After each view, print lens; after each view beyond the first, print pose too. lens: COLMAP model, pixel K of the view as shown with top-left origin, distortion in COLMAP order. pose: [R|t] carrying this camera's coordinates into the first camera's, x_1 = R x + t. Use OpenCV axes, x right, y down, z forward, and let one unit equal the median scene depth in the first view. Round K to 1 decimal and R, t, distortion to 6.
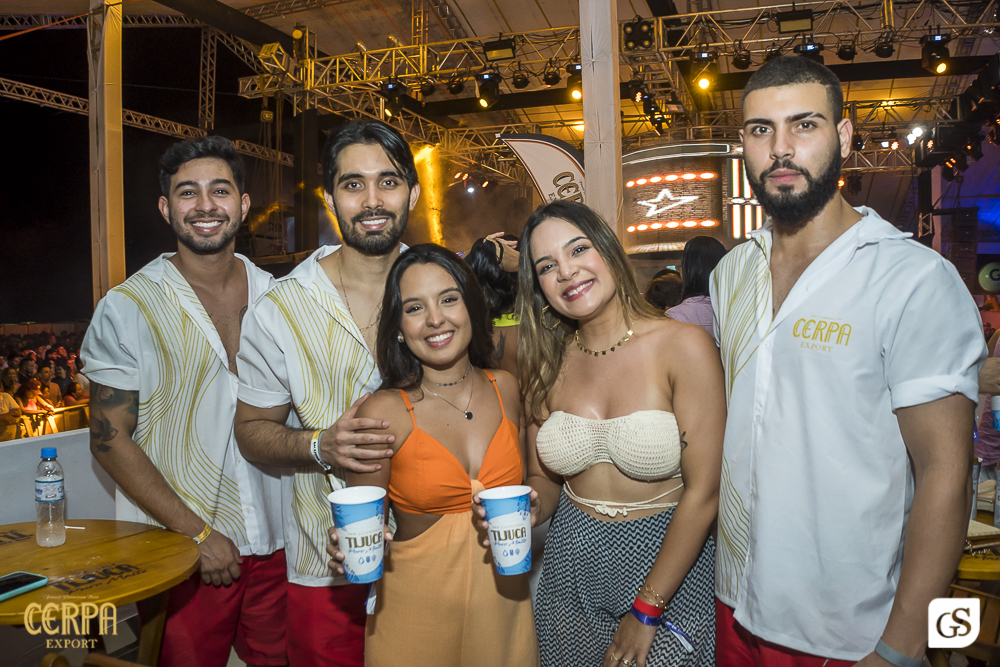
lens RADIAL K [[816.2, 0, 500.3], [0, 816.2, 309.7], [0, 0, 1]] dist [-0.141977, 0.019210]
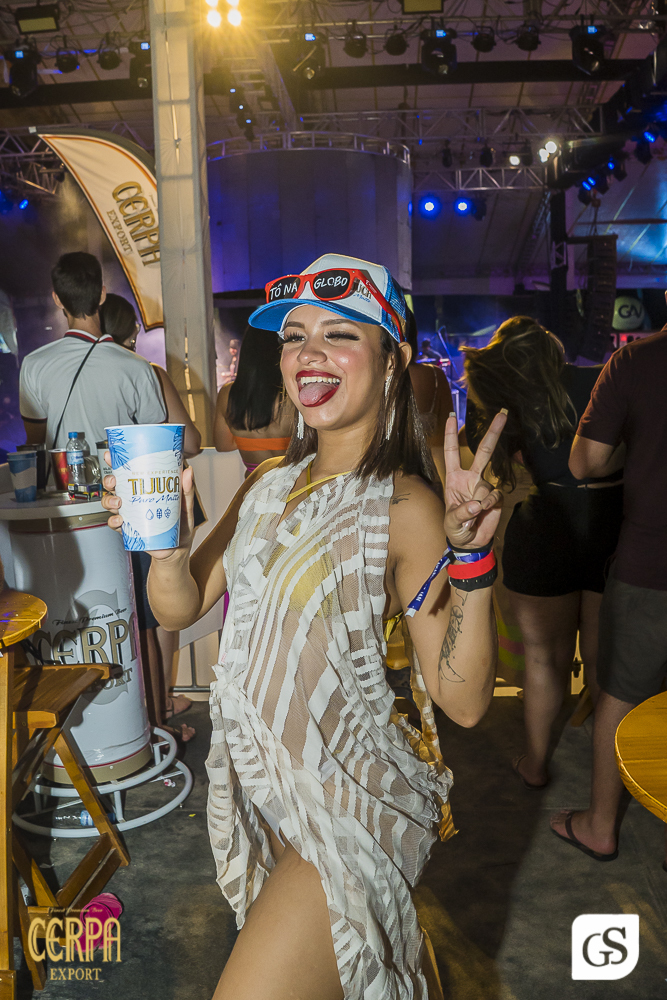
lens RADIAL K [[973.6, 0, 387.0], [0, 973.6, 412.1], [0, 0, 1]] dist [-0.141482, 0.020643]
pose [[0.943513, -0.044613, 0.328320, 0.004302], [0.026580, 0.997891, 0.059212, -0.004710], [-0.330269, -0.047141, 0.942709, 0.063584]]
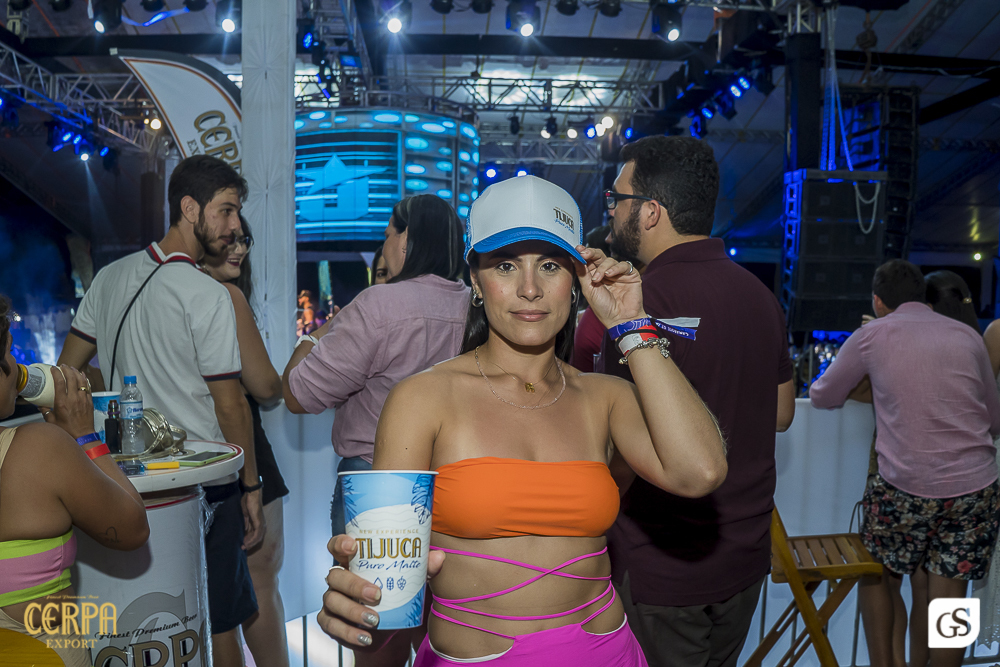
lens RADIAL K [[875.2, 0, 500.0], [0, 875.2, 333.5], [0, 0, 1]] dist [-0.127672, 0.009259]
pose [[0.916118, -0.000056, 0.400908, 0.007488], [-0.010323, 0.999665, 0.023729, -0.000402], [-0.400775, -0.025877, 0.915811, 0.139804]]
